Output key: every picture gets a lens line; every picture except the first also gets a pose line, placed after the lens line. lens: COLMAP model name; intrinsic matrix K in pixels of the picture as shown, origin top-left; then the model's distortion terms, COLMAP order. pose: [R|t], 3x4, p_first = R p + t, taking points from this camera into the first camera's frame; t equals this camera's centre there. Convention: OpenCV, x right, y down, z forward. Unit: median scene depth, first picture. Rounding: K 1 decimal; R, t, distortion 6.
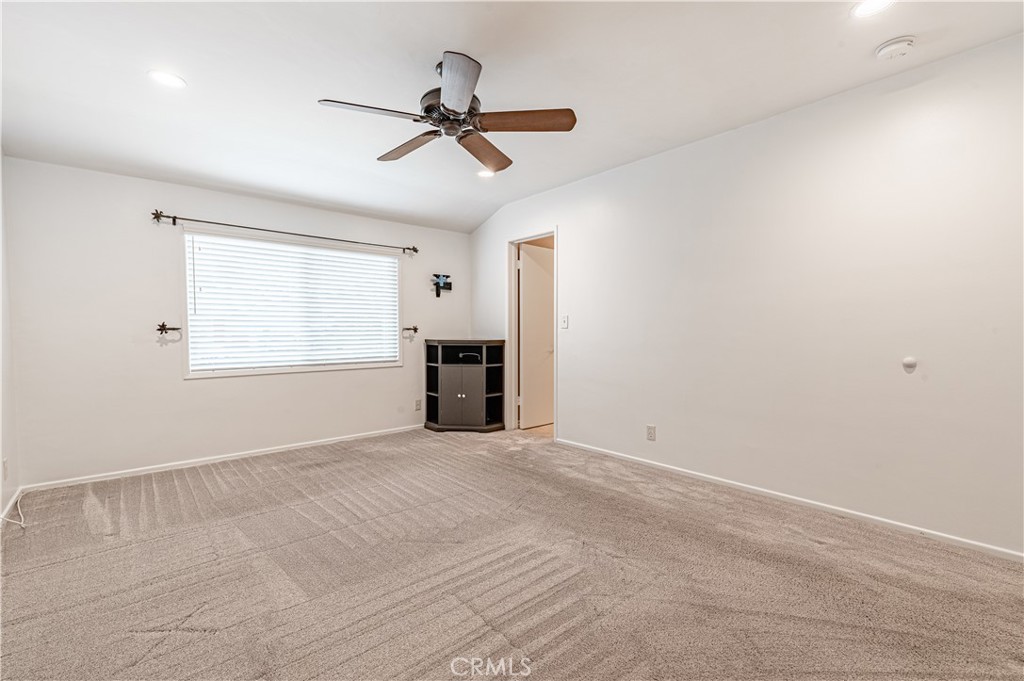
lens RADIAL K [[449.9, 0, 507.0], [0, 449.9, 339.3], [0, 0, 1]] dist [0.001853, -0.000216]
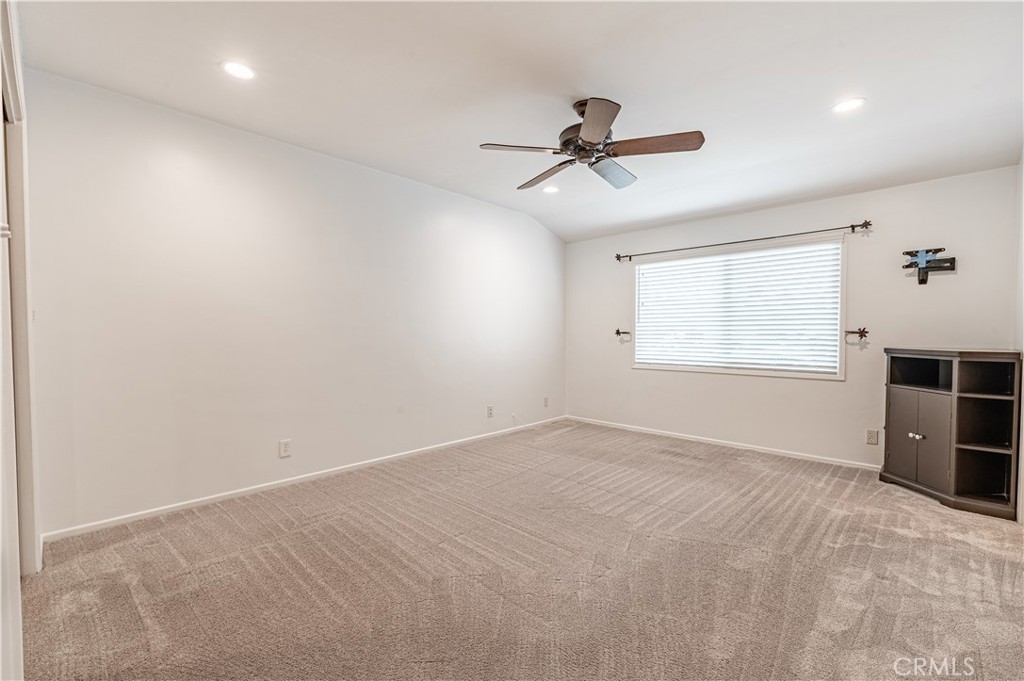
lens RADIAL K [[449.9, 0, 505.2], [0, 449.9, 342.3], [0, 0, 1]] dist [0.001853, -0.000216]
pose [[0.077334, 0.016238, -0.996873, 0.561575], [-0.026771, 0.999541, 0.014204, -0.002031], [0.996646, 0.025589, 0.077733, 0.415479]]
